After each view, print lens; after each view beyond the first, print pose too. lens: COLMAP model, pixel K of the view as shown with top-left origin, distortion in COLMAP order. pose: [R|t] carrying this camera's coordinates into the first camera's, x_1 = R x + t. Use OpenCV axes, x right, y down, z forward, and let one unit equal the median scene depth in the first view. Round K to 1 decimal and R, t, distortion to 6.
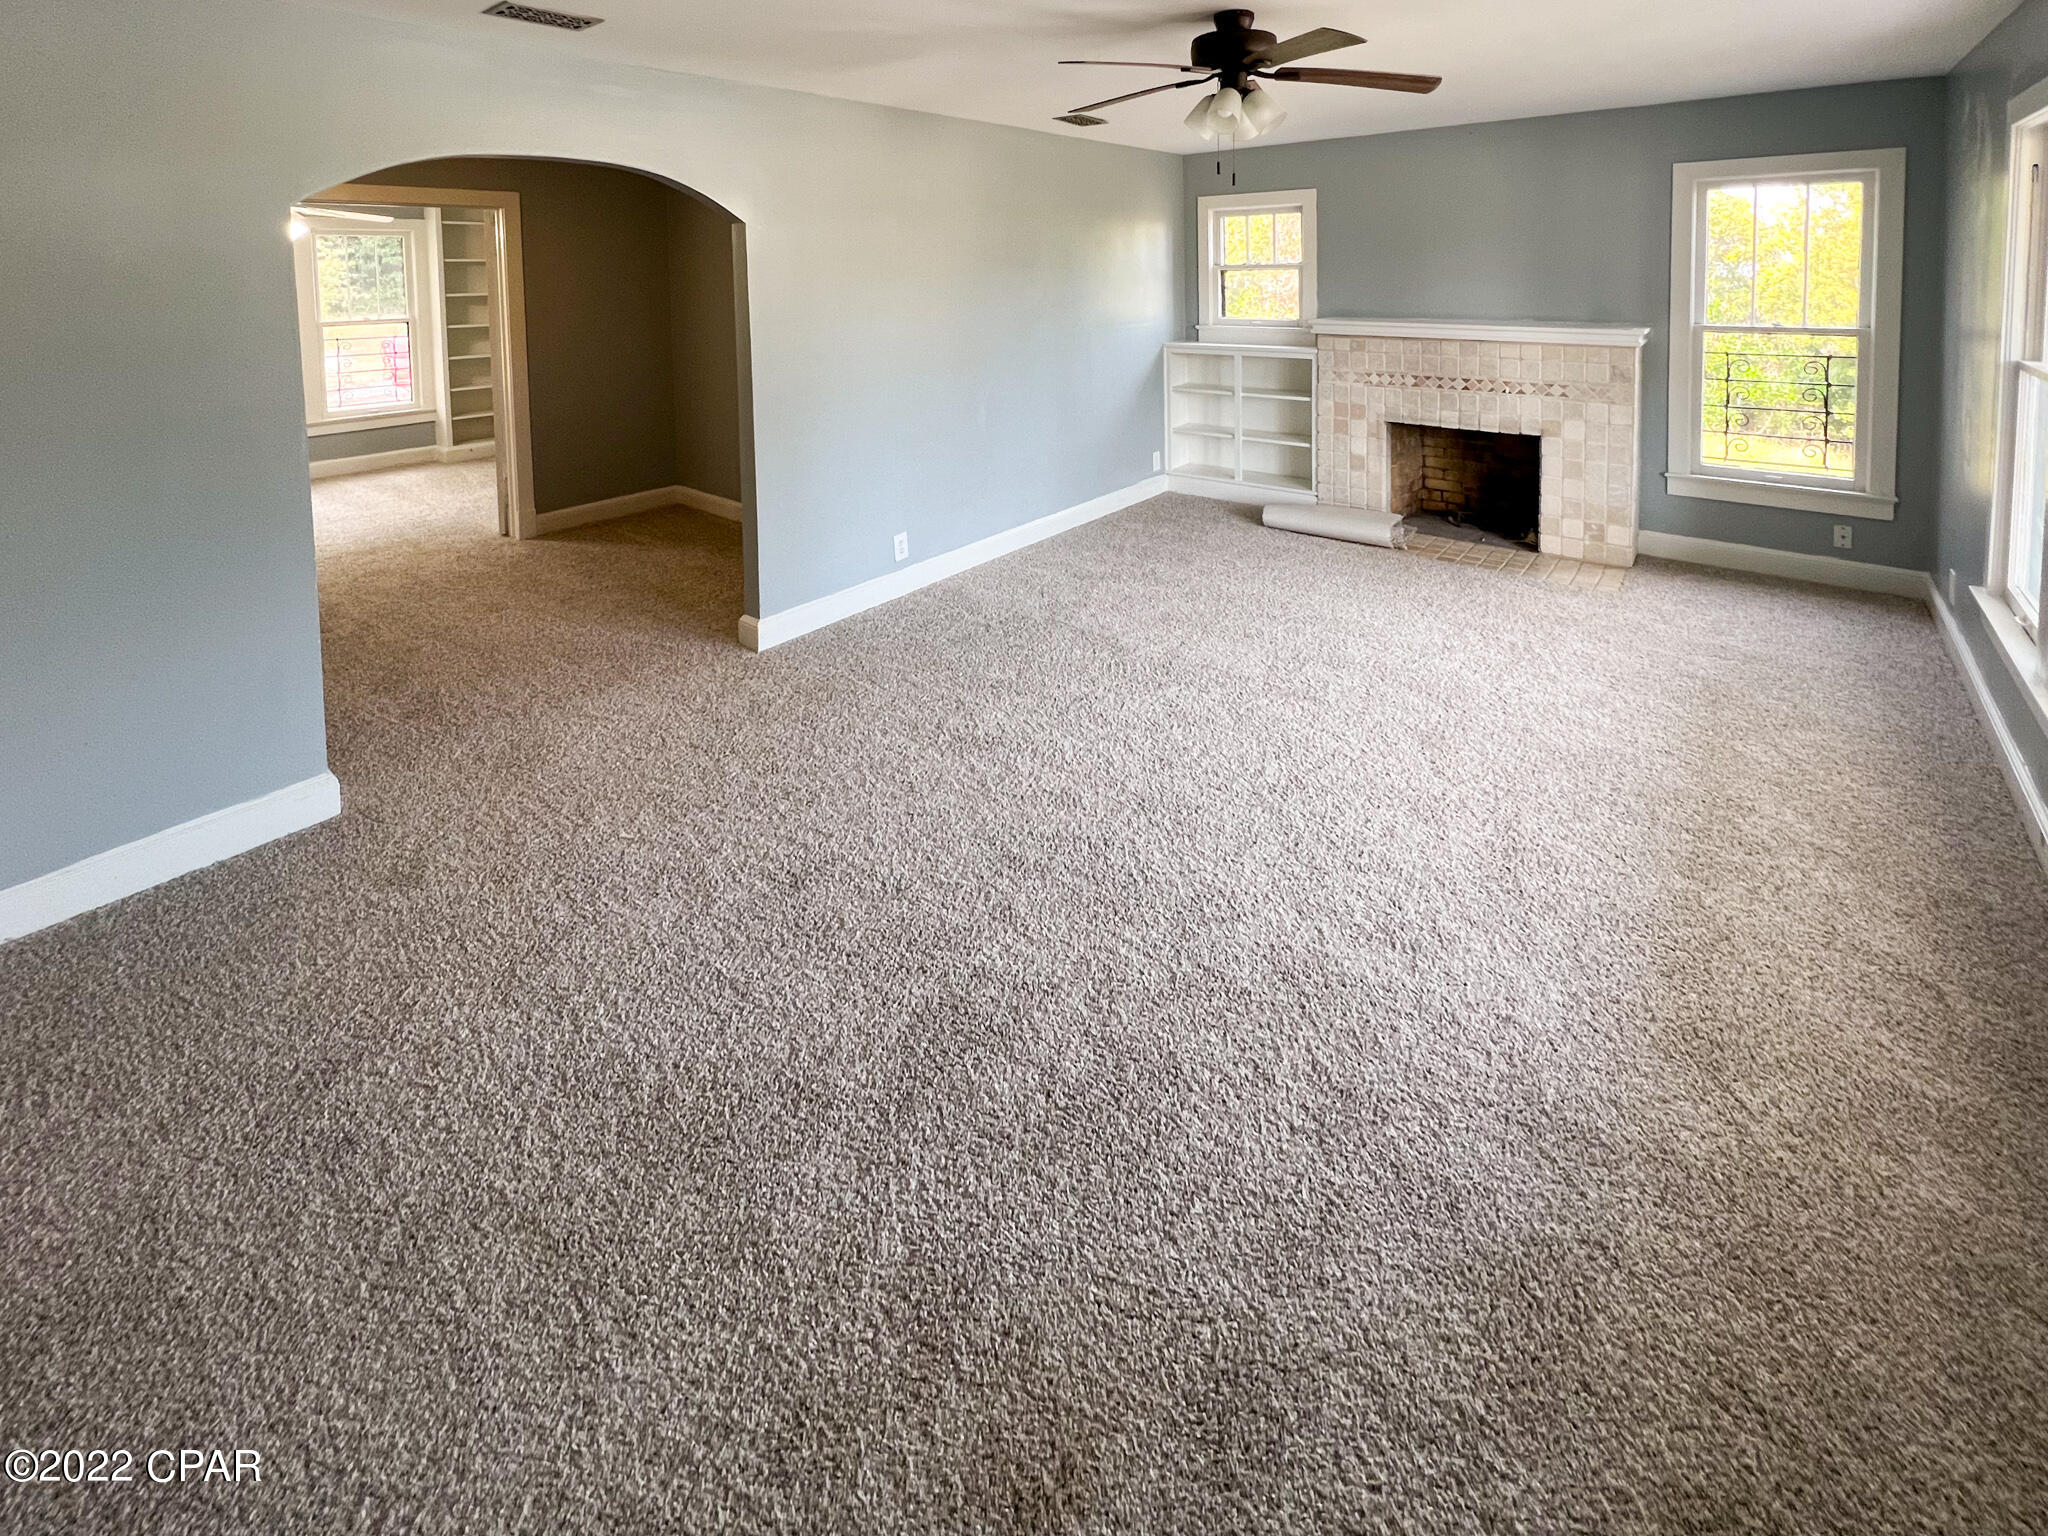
lens RADIAL K [[807.8, 0, 1024.5], [0, 807.8, 742.9], [0, 0, 1]] dist [0.000203, -0.002194]
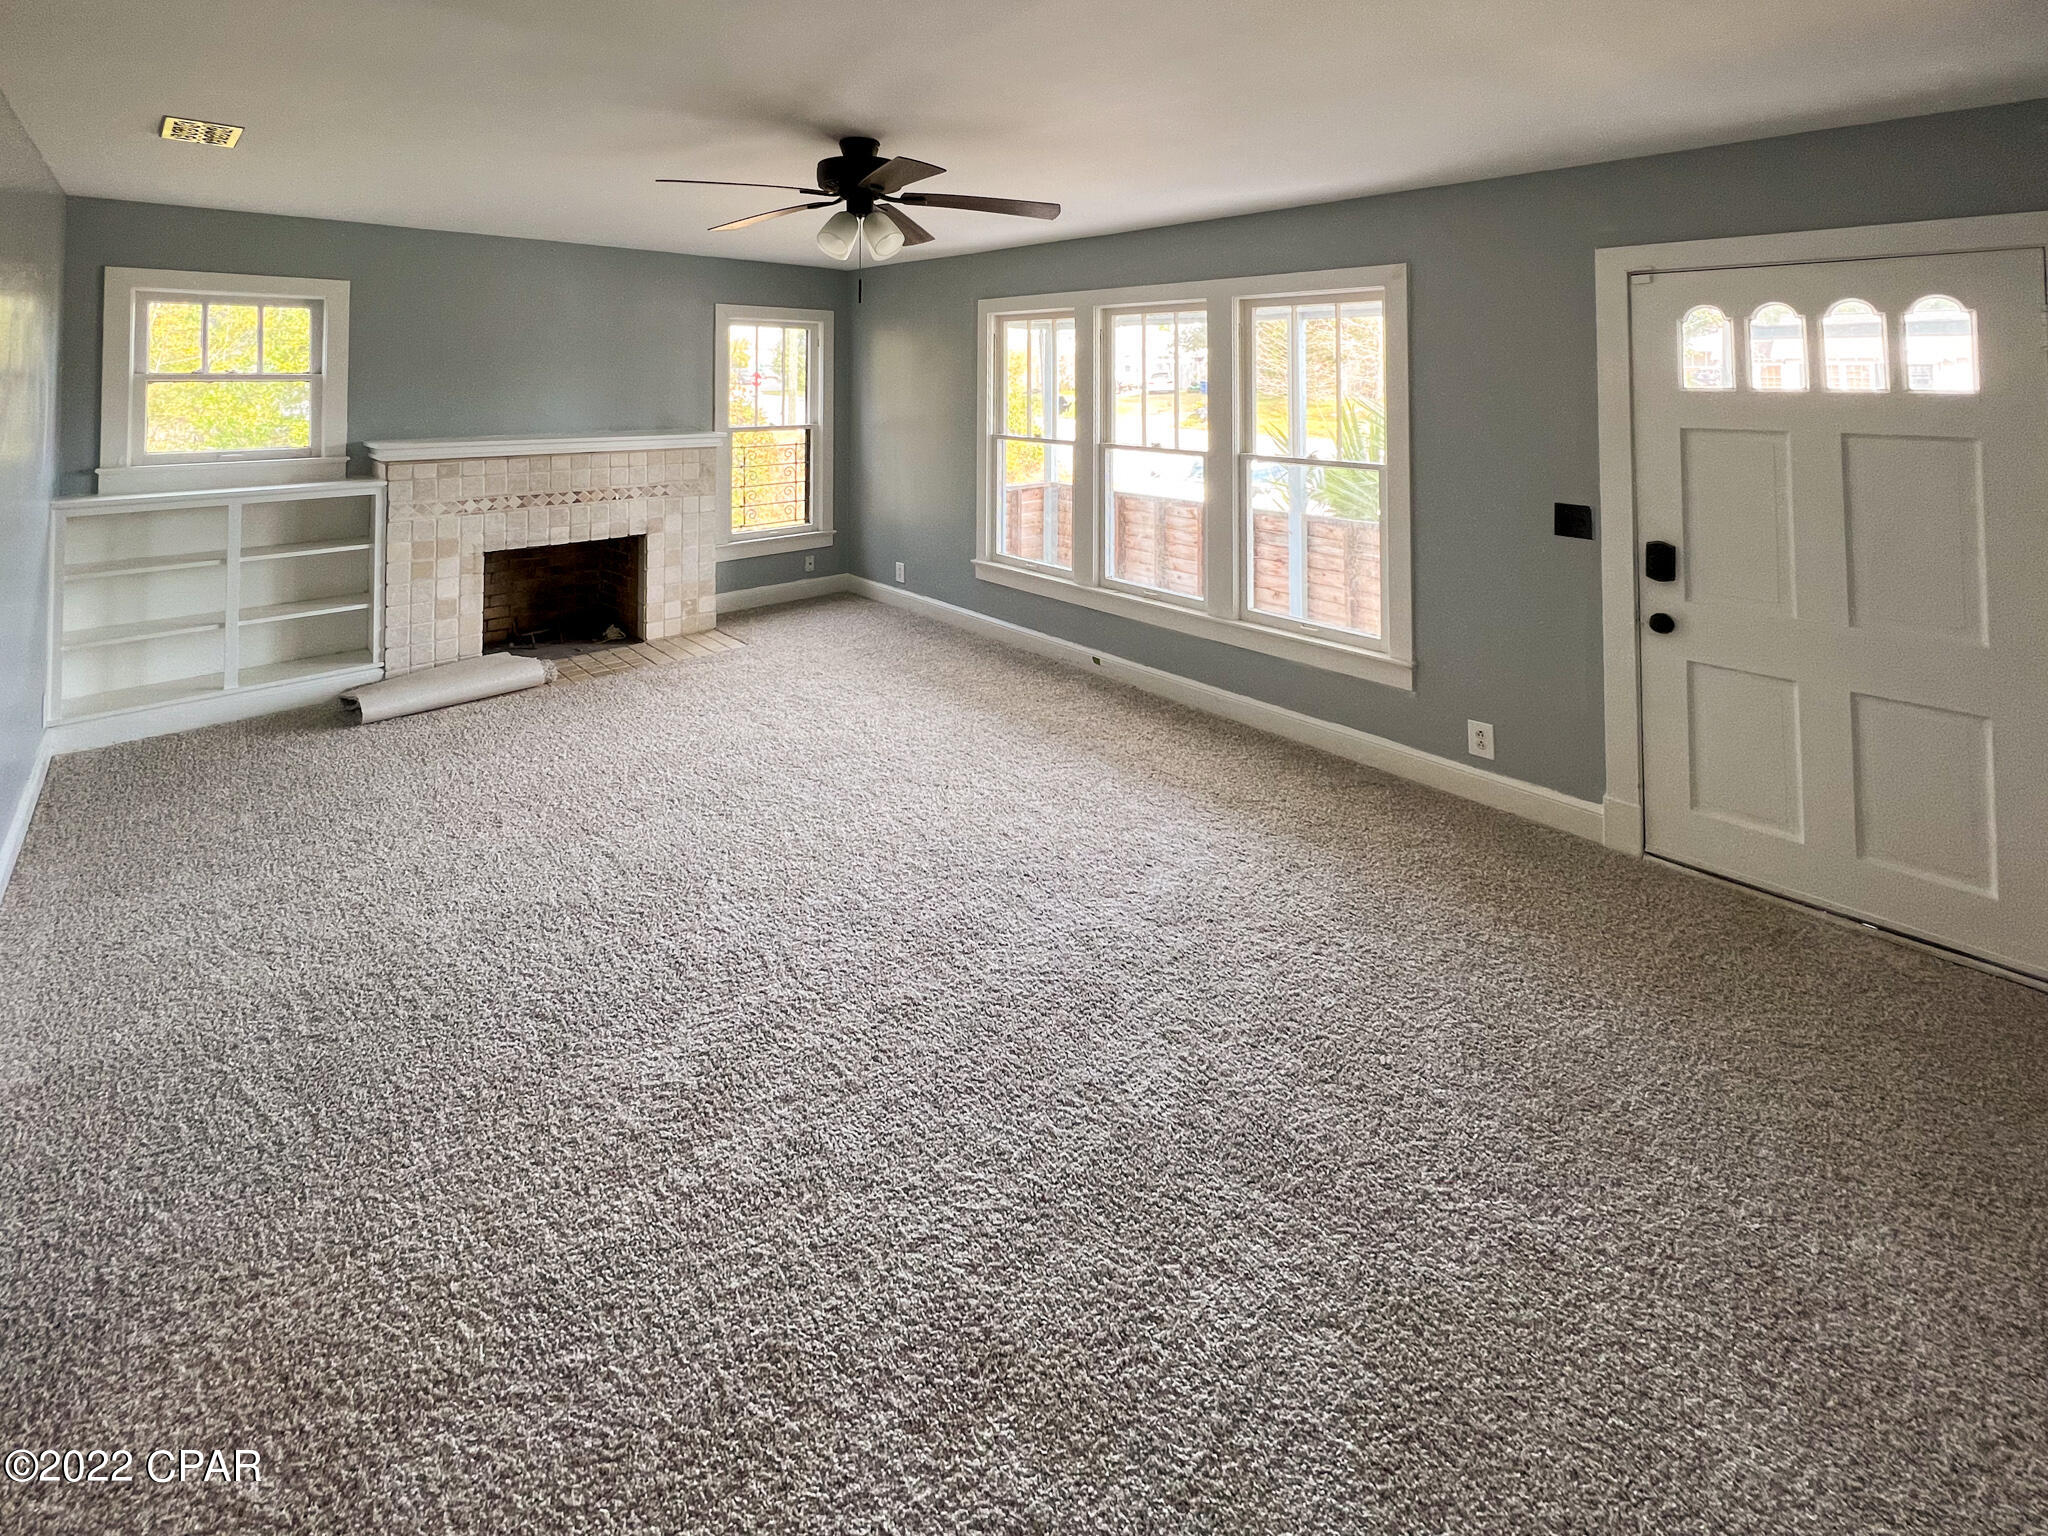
lens RADIAL K [[881.8, 0, 1025.5], [0, 881.8, 734.3], [0, 0, 1]] dist [-0.005186, -0.000147]
pose [[0.083756, -0.359782, 0.929270, -0.436833], [0.497336, 0.823191, 0.273886, -0.222719], [-0.863506, 0.439220, 0.247879, 0.389093]]
